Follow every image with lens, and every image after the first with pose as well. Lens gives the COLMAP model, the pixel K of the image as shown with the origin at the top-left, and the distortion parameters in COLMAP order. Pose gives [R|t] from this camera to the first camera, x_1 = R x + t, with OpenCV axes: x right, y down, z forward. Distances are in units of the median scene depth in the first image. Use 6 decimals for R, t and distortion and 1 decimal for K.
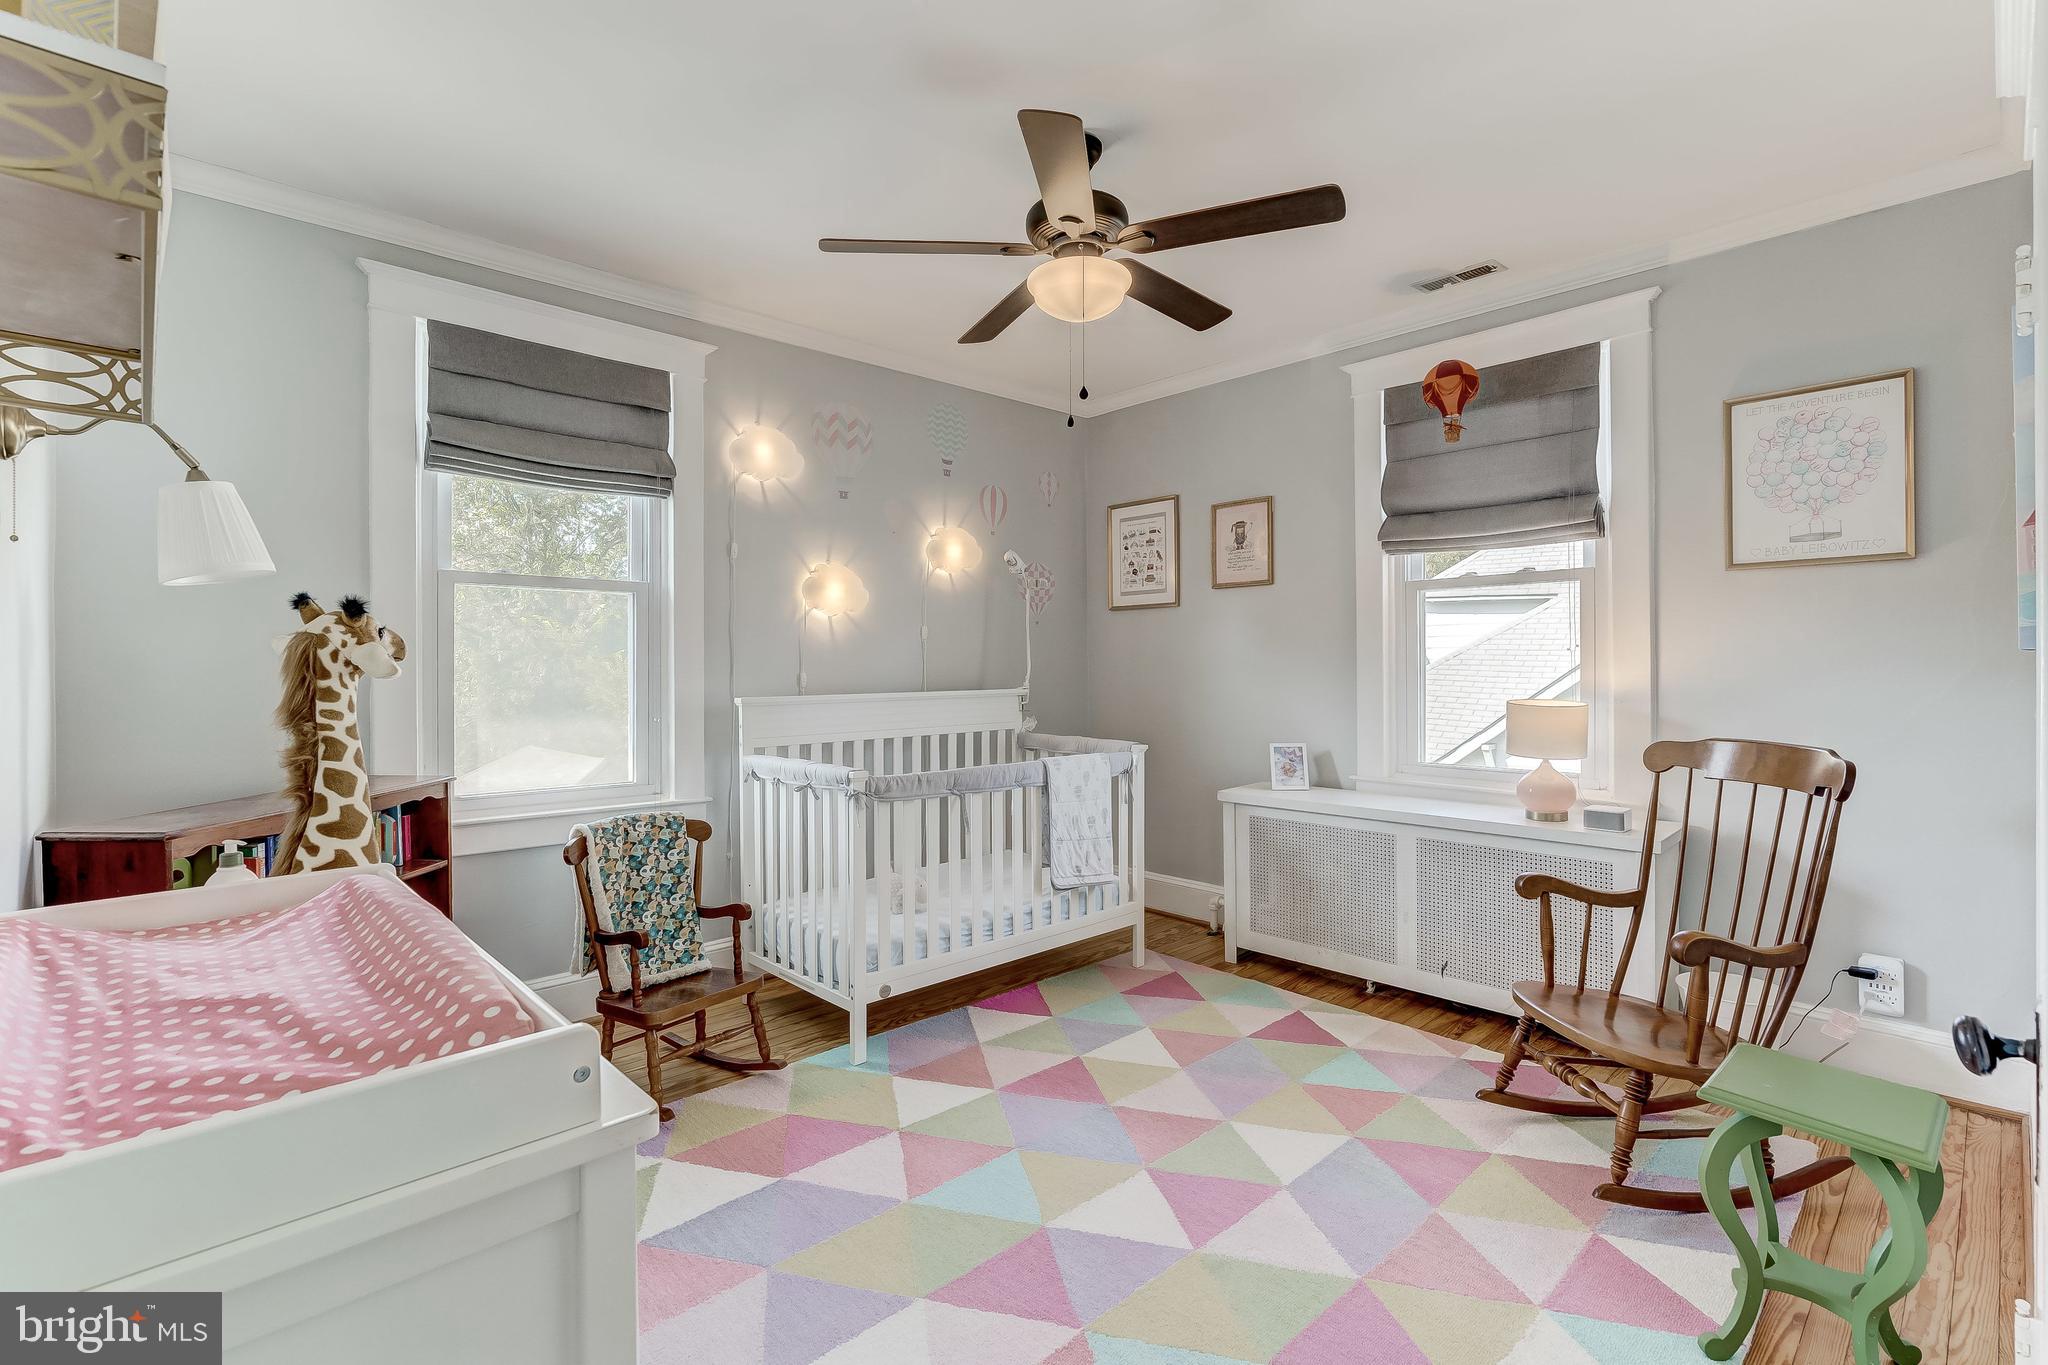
lens RADIAL K [[925.2, 0, 1021.6], [0, 925.2, 662.4], [0, 0, 1]] dist [-0.001897, -0.000133]
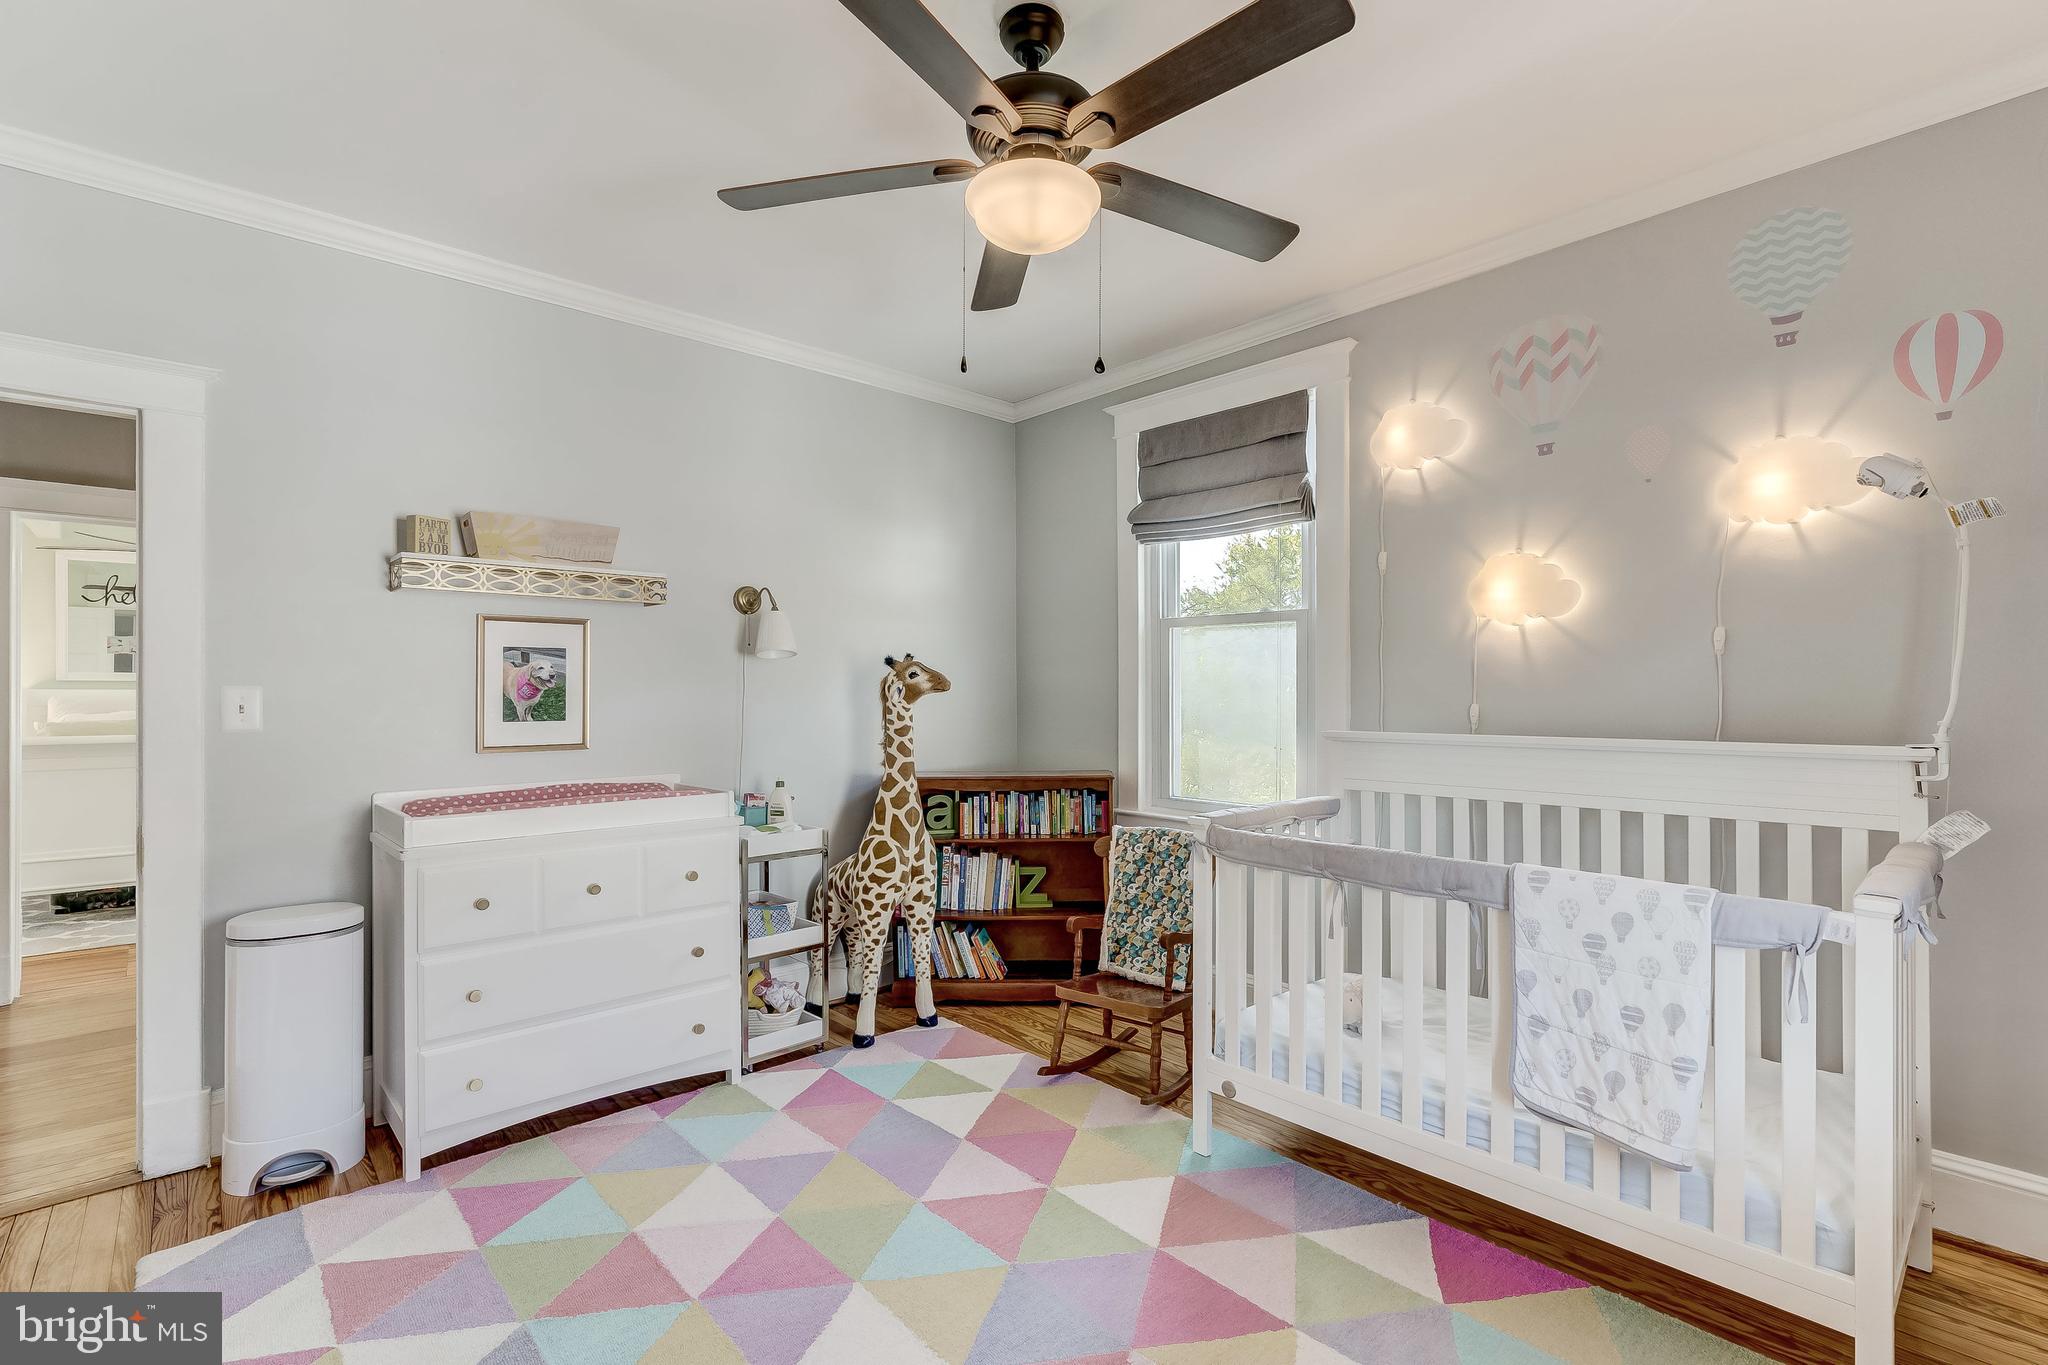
lens RADIAL K [[944.6, 0, 1023.4], [0, 944.6, 688.1], [0, 0, 1]] dist [-0.002555, -0.000472]
pose [[-0.009475, -0.000766, -0.999955, 0.595876], [0.002834, 0.999996, -0.000793, -0.002866], [0.999951, -0.002841, -0.009473, 0.704393]]
